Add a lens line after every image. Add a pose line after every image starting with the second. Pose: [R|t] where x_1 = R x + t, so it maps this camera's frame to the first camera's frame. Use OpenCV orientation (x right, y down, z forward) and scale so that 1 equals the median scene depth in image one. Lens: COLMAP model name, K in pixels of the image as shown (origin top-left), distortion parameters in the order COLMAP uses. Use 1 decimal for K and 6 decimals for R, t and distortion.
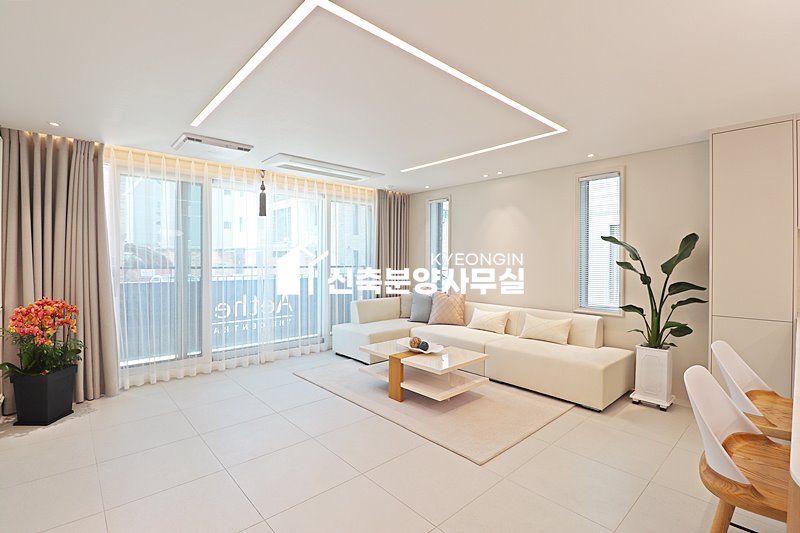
lens RADIAL K [[371.4, 0, 402.0], [0, 371.4, 264.8], [0, 0, 1]] dist [-0.014461, -0.005255]
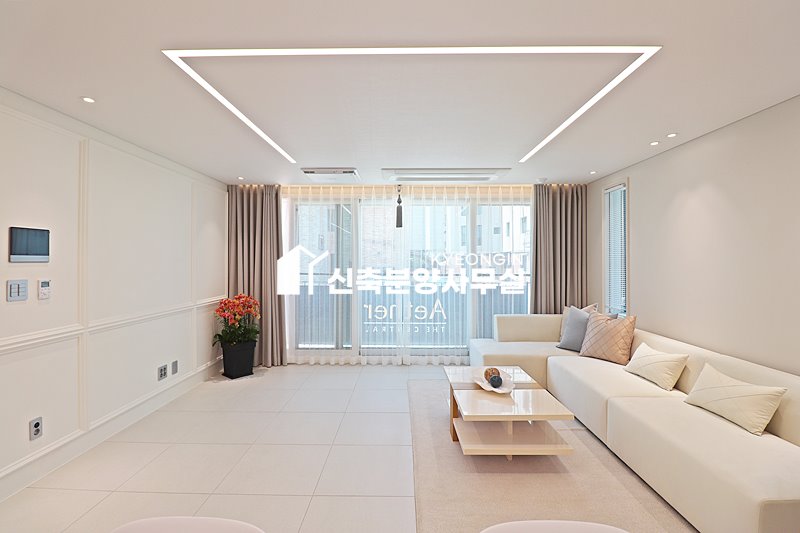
lens RADIAL K [[371.4, 0, 396.6], [0, 371.4, 261.1], [0, 0, 1]] dist [-0.014461, -0.005255]
pose [[0.724603, -0.003258, -0.689159, 0.363348], [-0.008436, 0.999872, -0.013596, -0.019357], [0.689115, 0.015666, 0.724483, 0.220855]]
